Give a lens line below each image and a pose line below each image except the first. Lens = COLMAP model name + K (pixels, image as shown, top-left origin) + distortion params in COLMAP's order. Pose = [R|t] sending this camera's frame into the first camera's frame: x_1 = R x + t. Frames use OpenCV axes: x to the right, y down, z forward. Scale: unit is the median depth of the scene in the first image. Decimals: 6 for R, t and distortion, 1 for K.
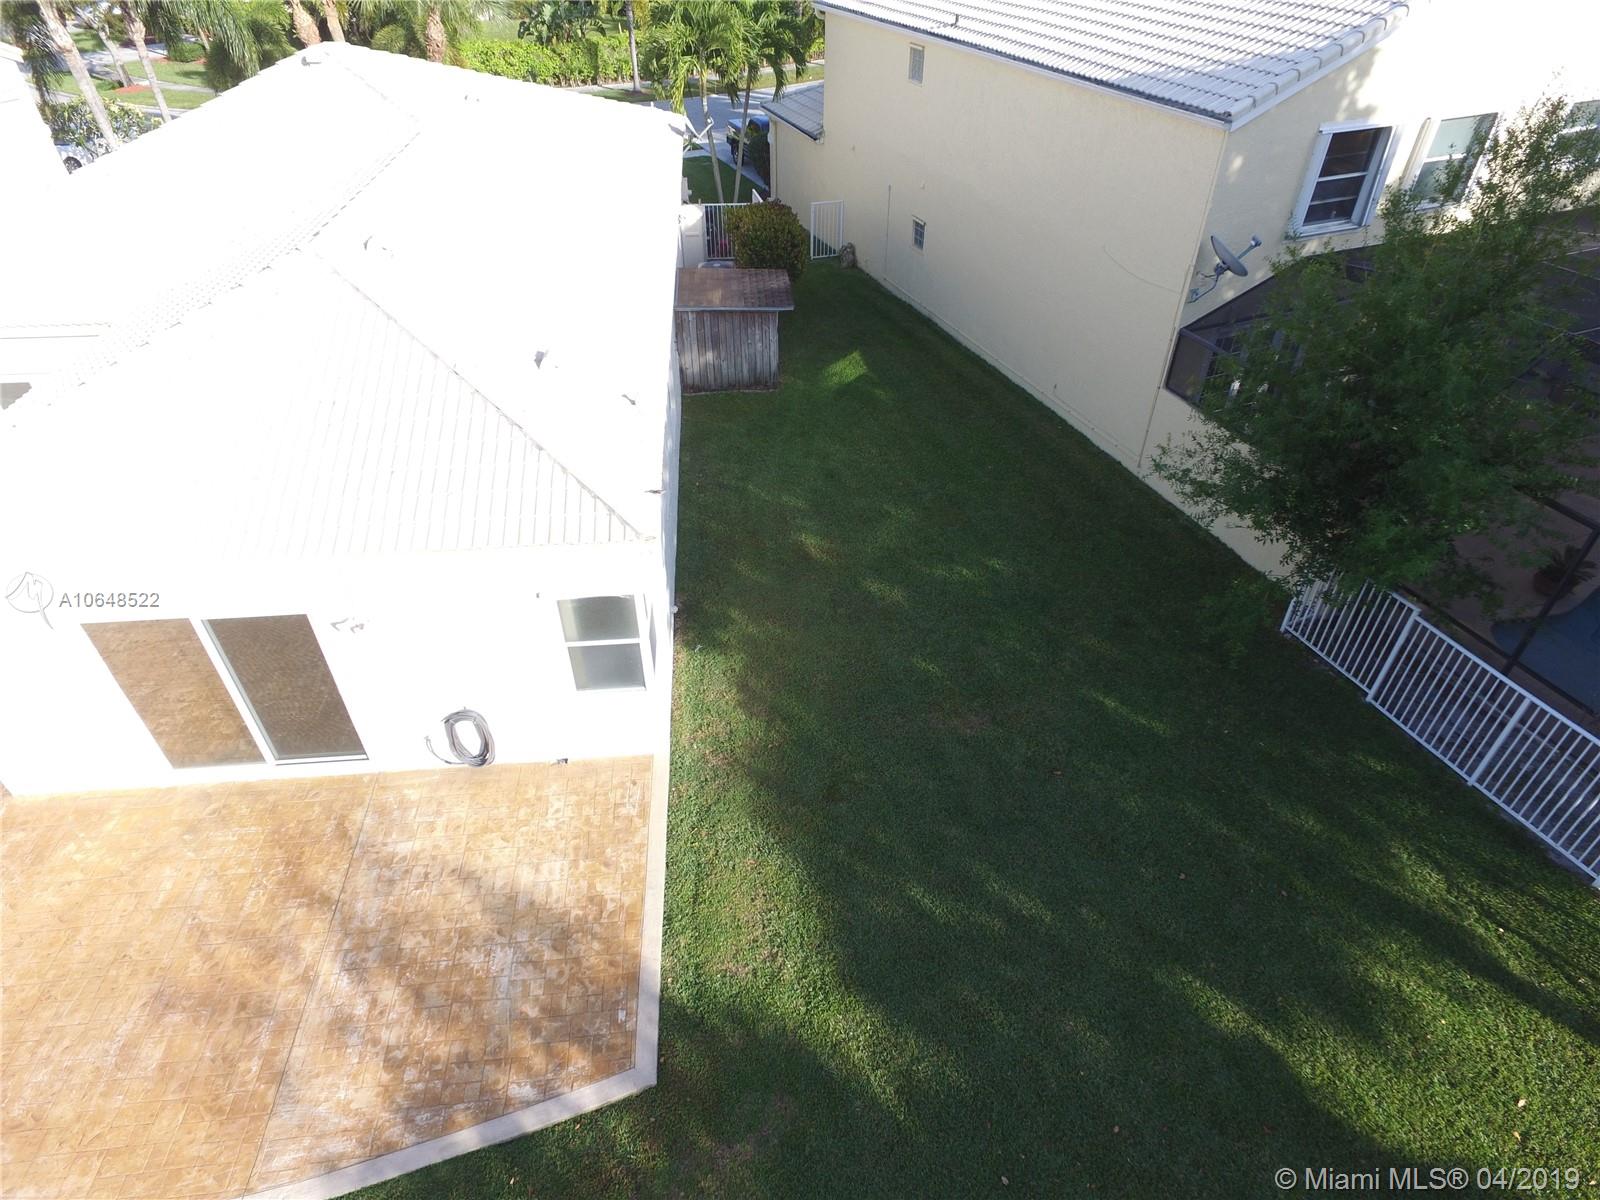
lens RADIAL K [[923.6, 0, 805.7], [0, 923.6, 603.1], [0, 0, 1]] dist [-0.009832, 0.011595]
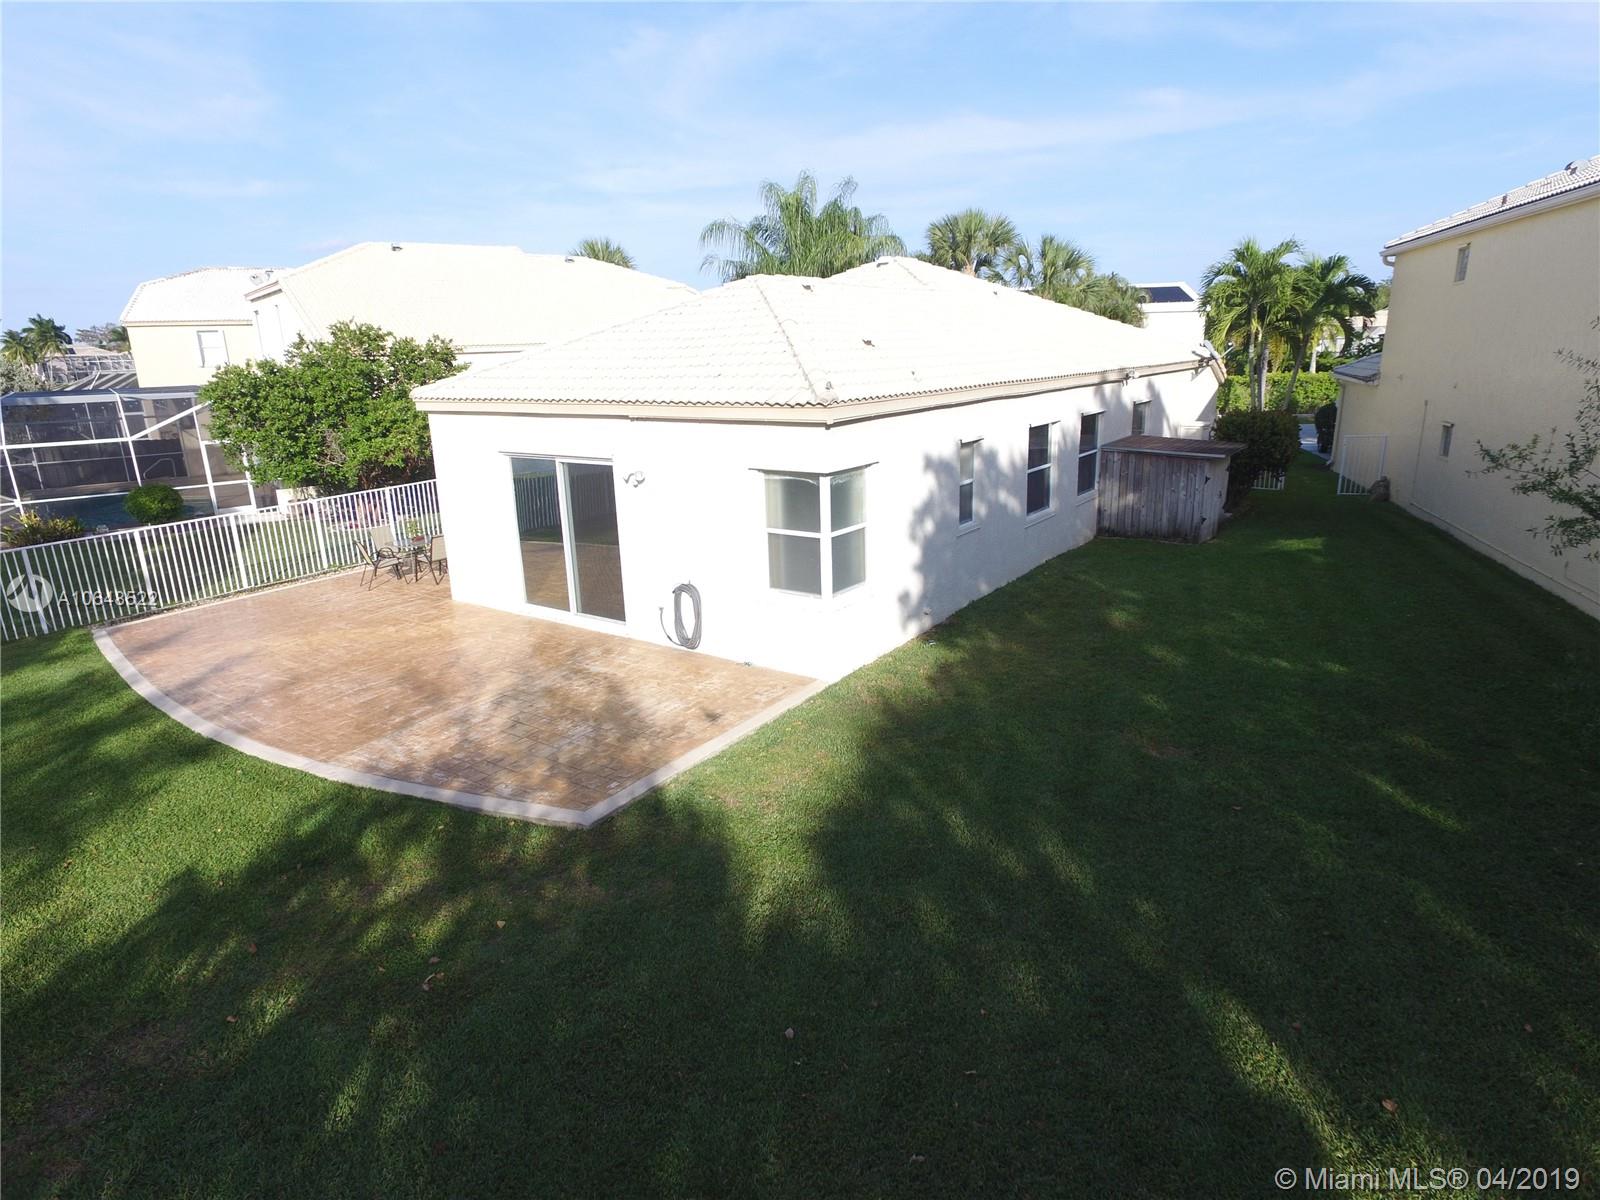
lens RADIAL K [[923.6, 0, 804.0], [0, 923.6, 608.0], [0, 0, 1]] dist [-0.009832, 0.011595]
pose [[0.765925, 0.156398, -0.623618, 0.470395], [-0.380428, 0.892182, -0.243488, 0.374981], [0.518299, 0.423735, 0.742842, 0.236698]]
